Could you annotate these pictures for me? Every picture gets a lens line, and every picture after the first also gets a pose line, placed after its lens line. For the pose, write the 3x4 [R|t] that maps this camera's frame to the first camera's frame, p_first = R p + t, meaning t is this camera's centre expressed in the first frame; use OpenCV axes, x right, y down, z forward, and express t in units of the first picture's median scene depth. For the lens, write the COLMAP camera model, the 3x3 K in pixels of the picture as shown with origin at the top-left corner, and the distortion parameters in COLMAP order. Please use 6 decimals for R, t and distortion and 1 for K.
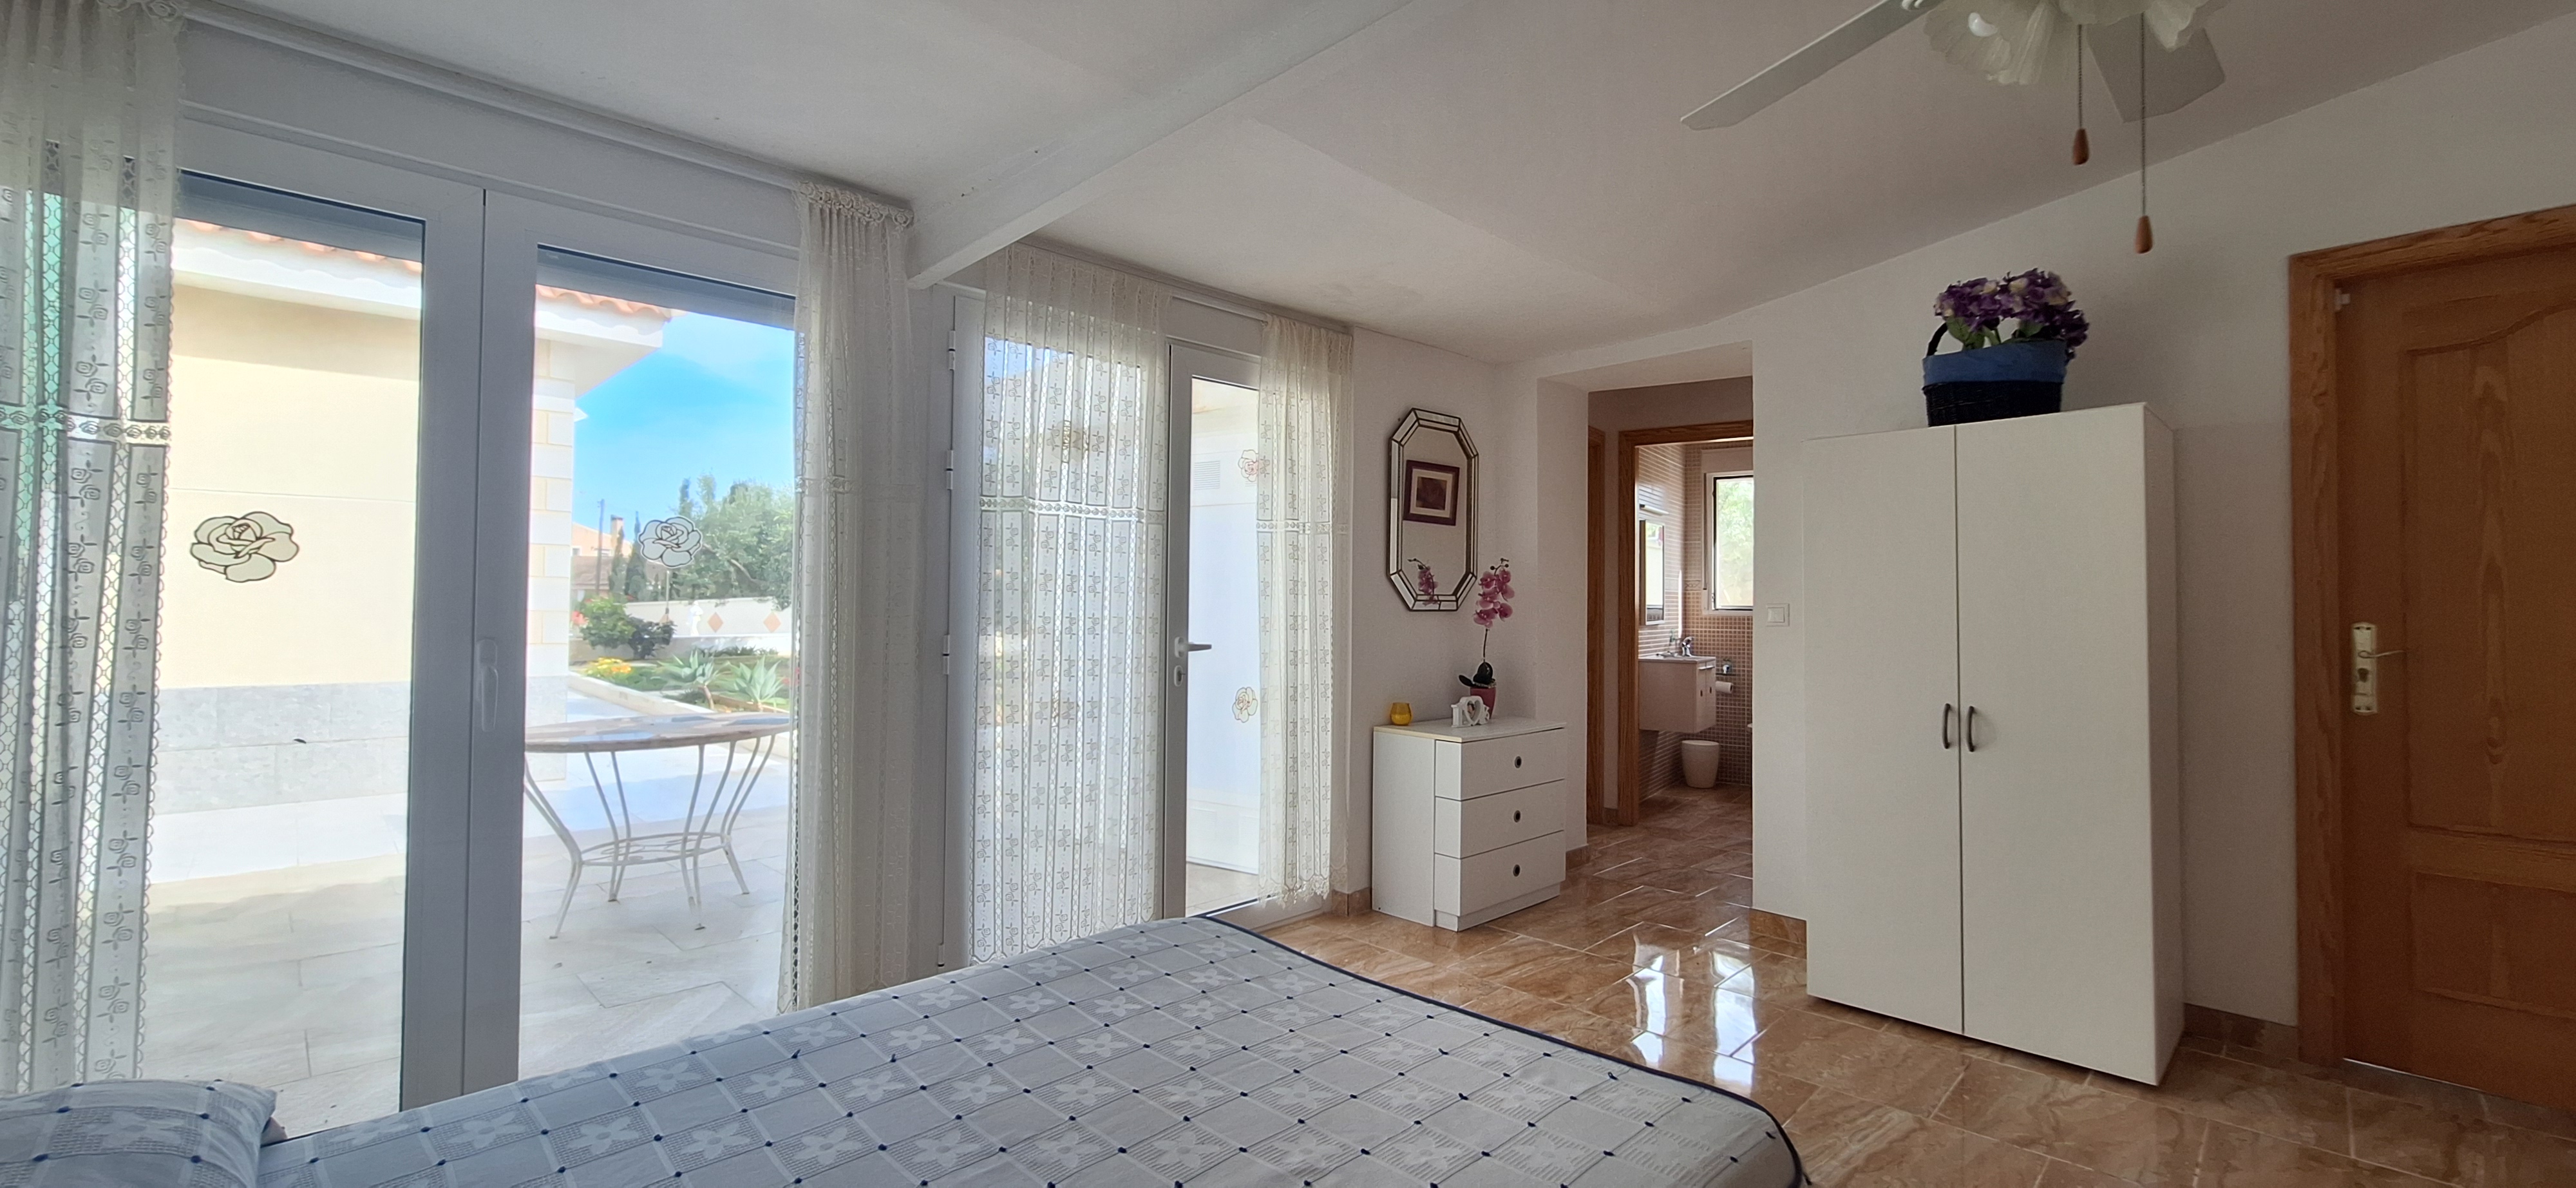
lens RADIAL K [[1035.0, 0, 1295.1], [0, 1035.0, 586.9], [0, 0, 1]] dist [-0.000180, 0.000363]
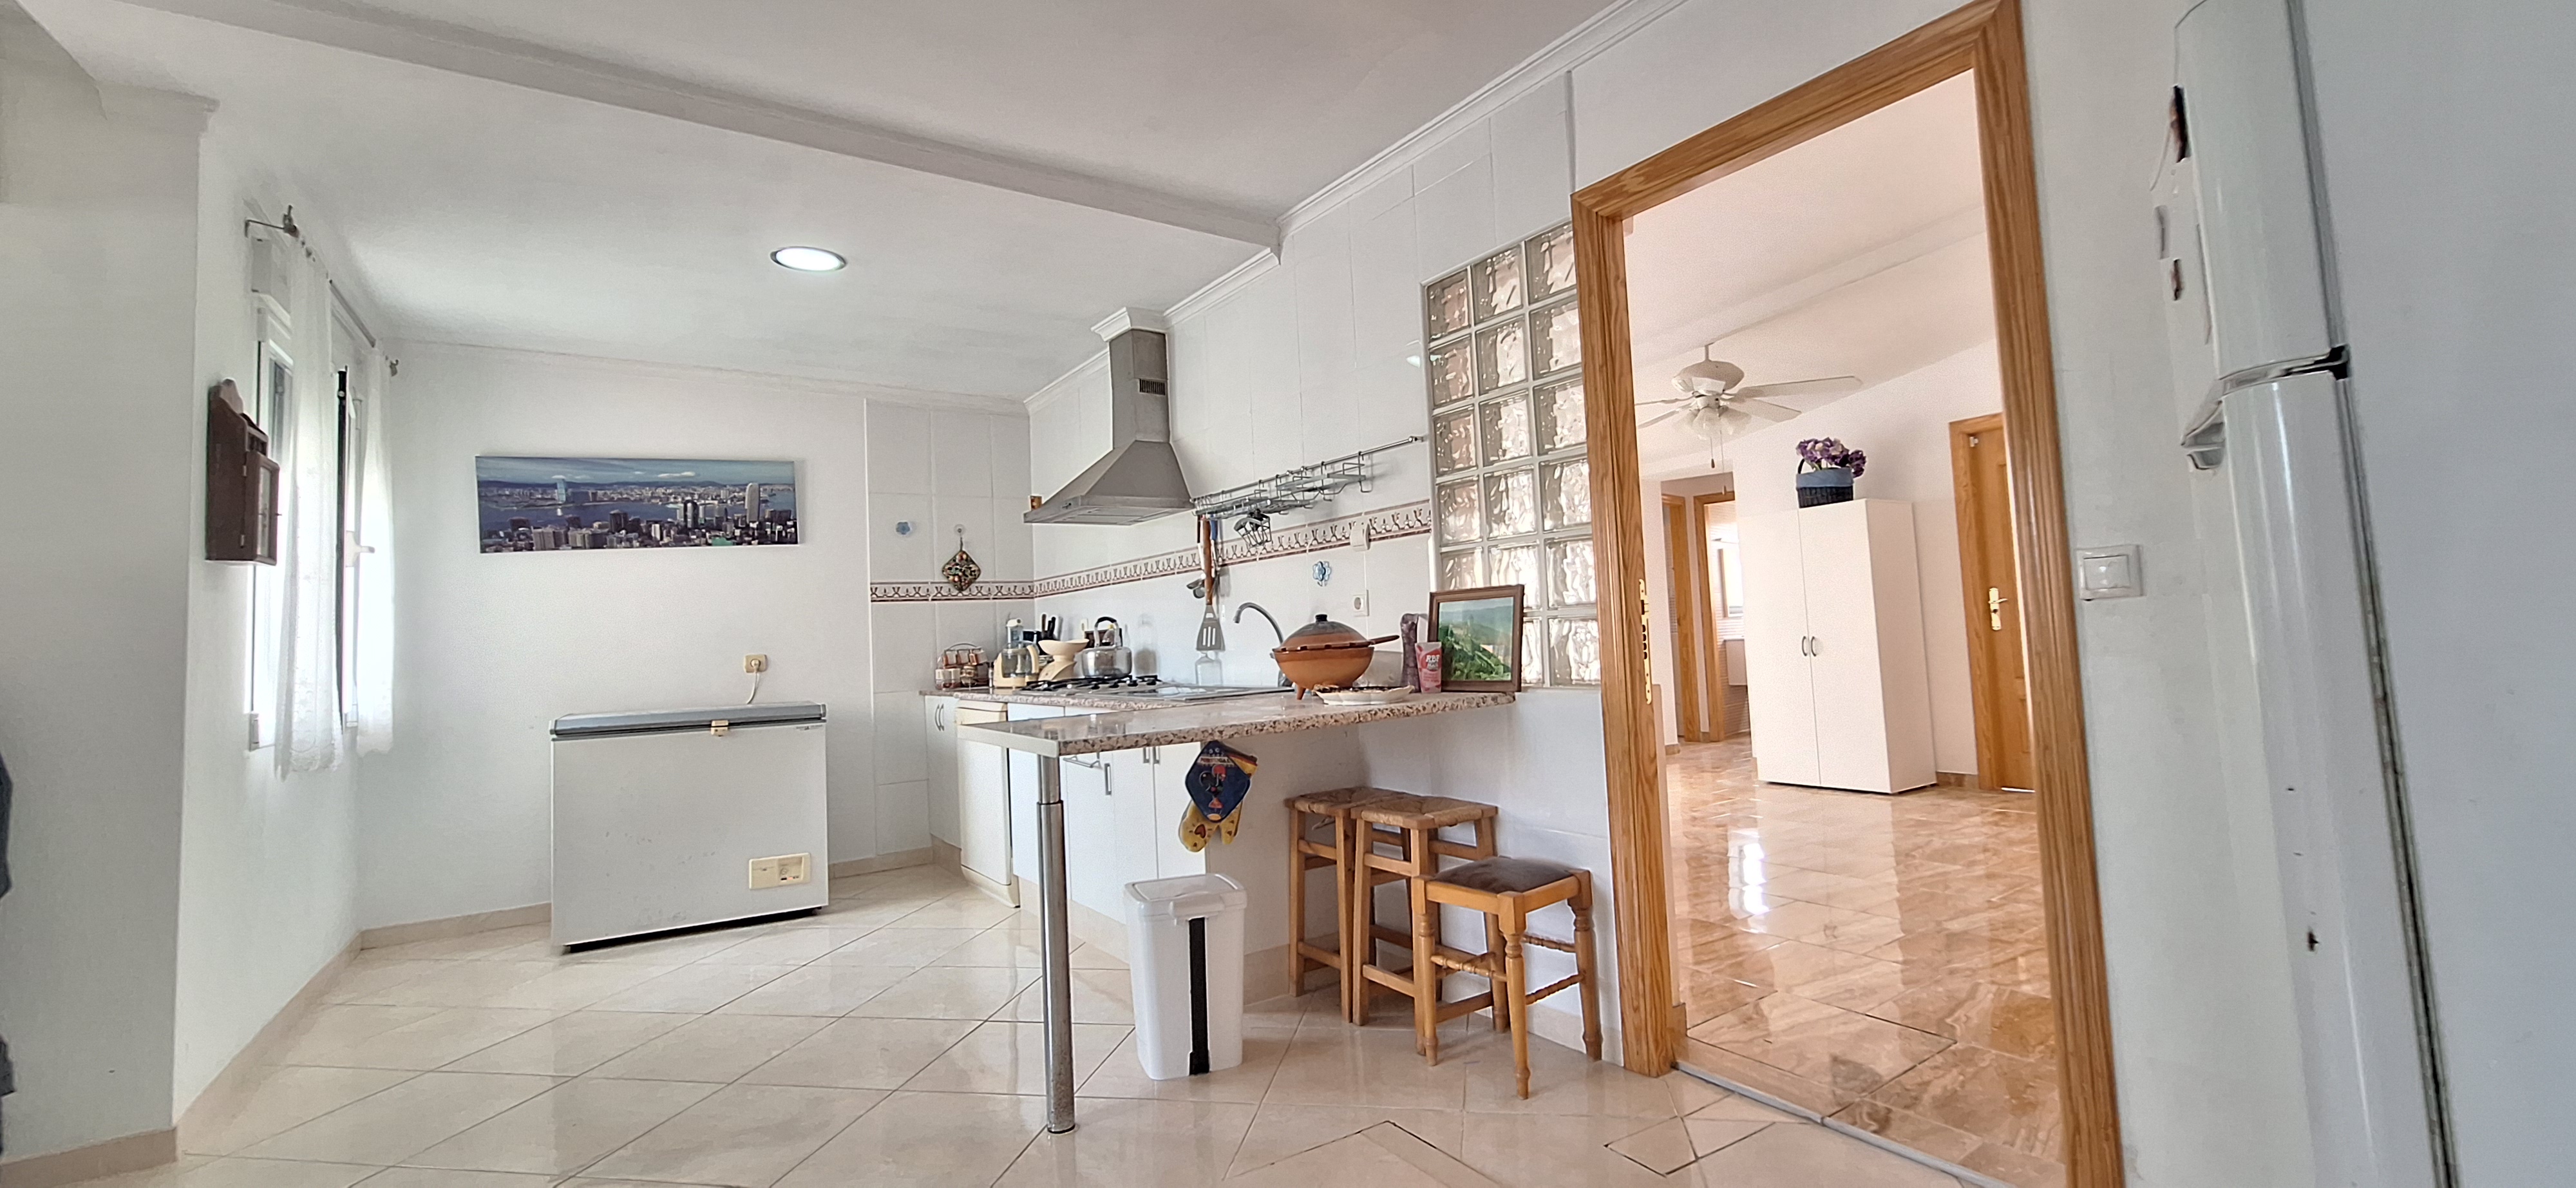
lens RADIAL K [[1035.0, 0, 1304.8], [0, 1035.0, 577.6], [0, 0, 1]] dist [-0.000180, 0.000363]
pose [[0.983625, -0.064621, -0.168245, -0.031210], [0.057662, 0.997279, -0.045933, 0.025860], [0.170756, 0.035480, 0.984674, -1.227338]]
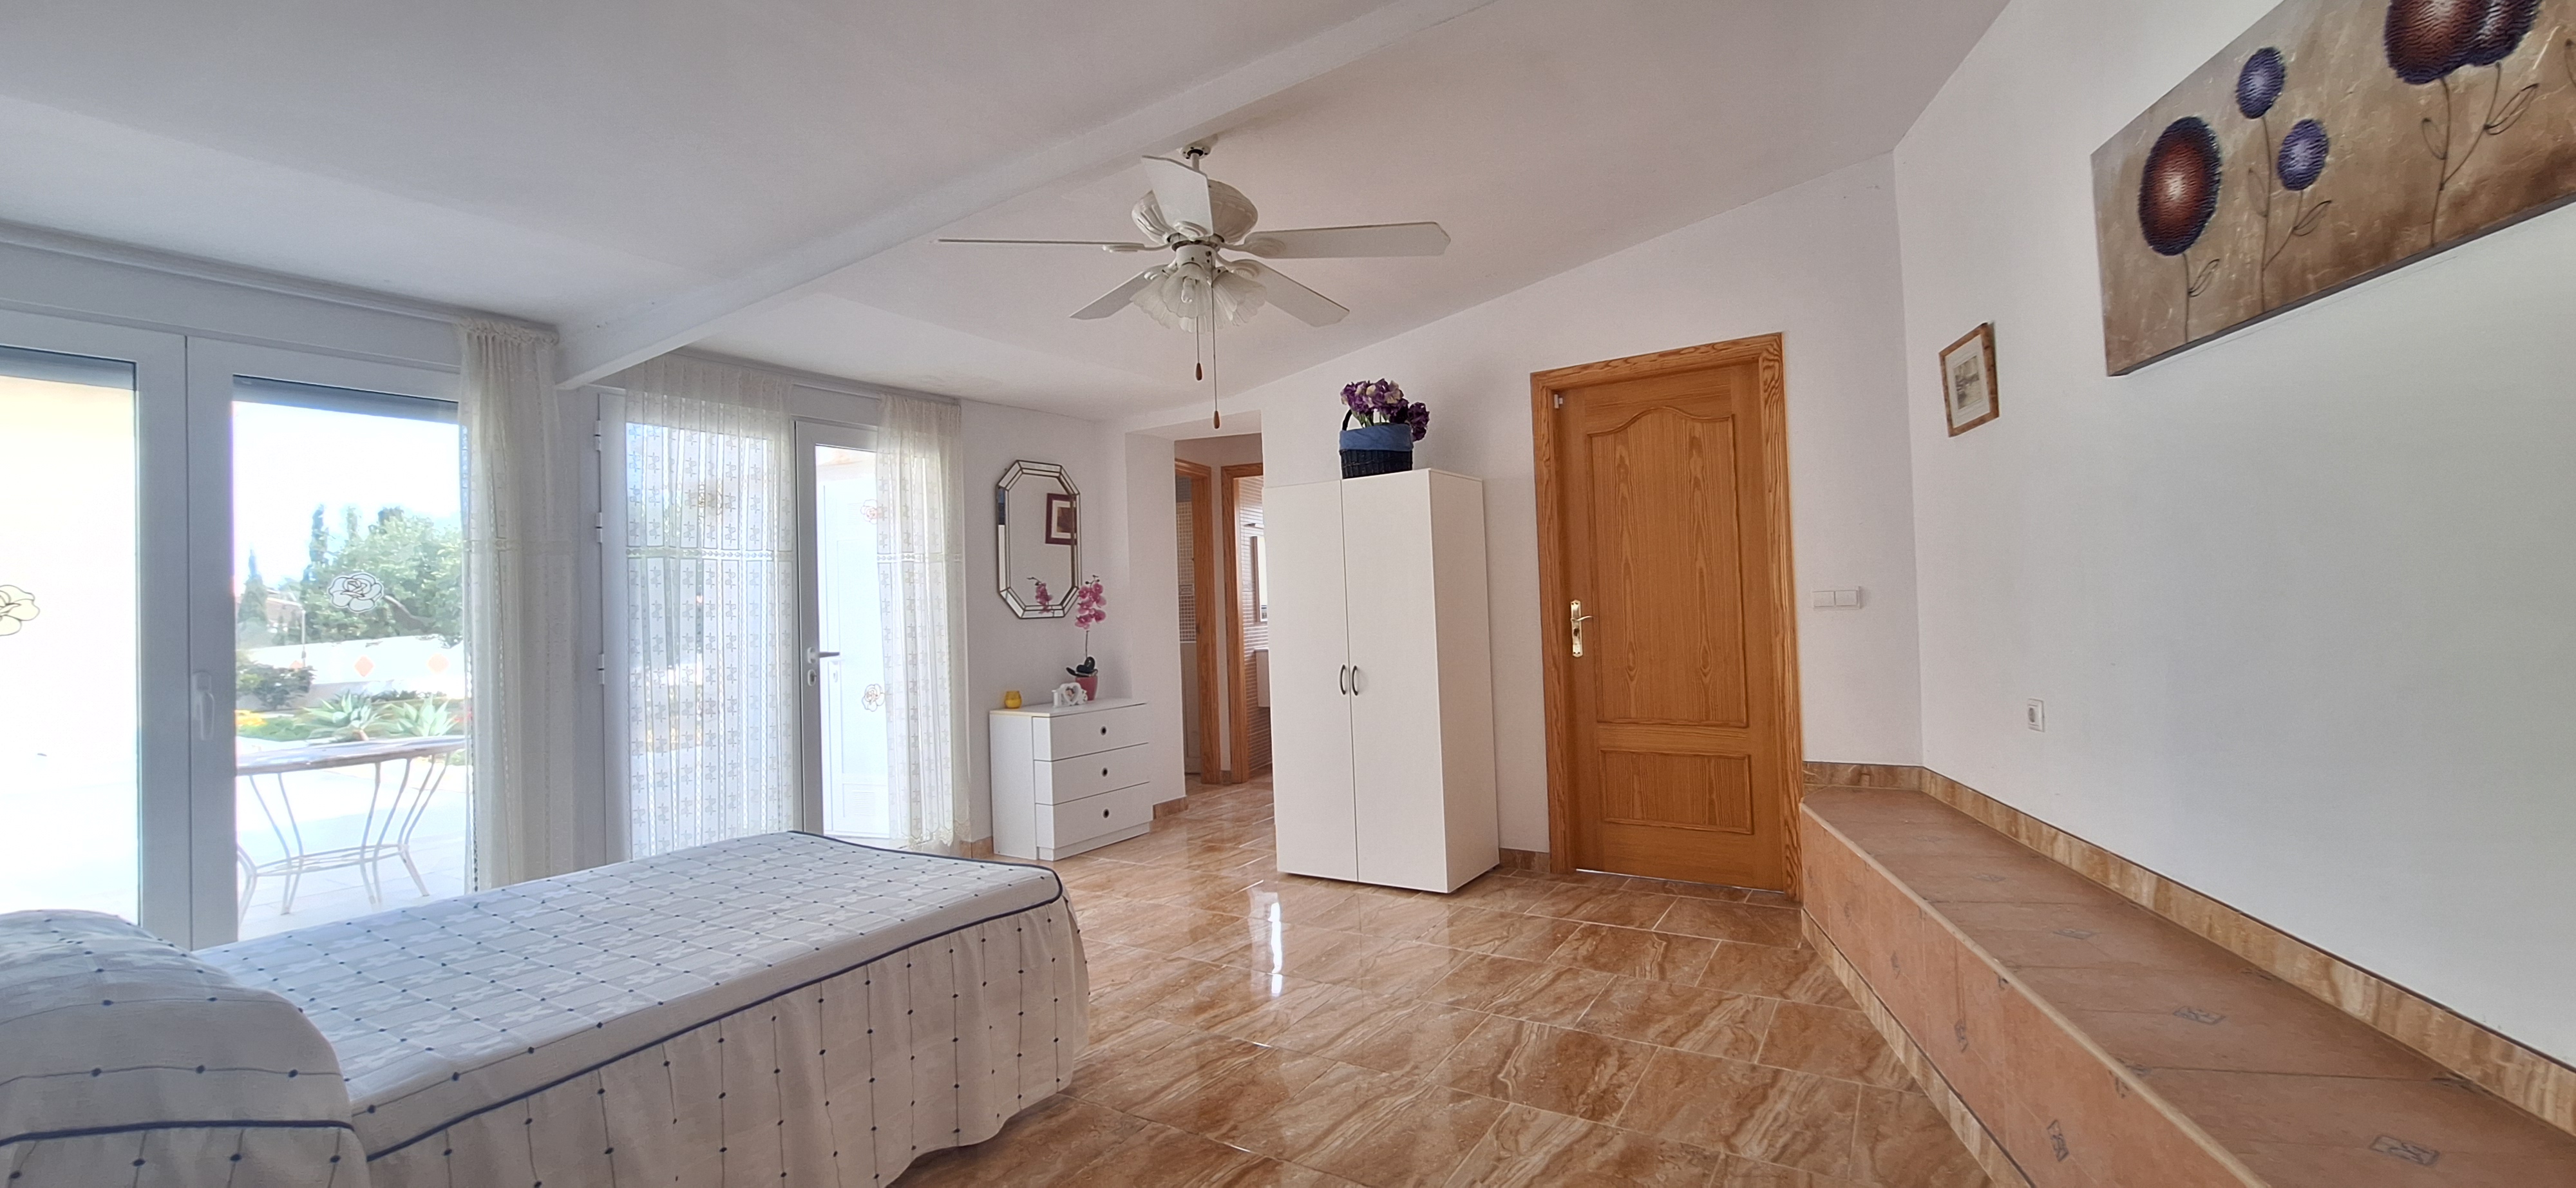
lens RADIAL K [[1035.0, 0, 1288.9], [0, 1035.0, 584.7], [0, 0, 1]] dist [-0.000180, 0.000363]
pose [[0.974626, -0.037809, 0.220622, 0.203523], [0.039806, 0.999197, -0.004610, -0.000038], [-0.220271, 0.013275, 0.975348, -0.421956]]
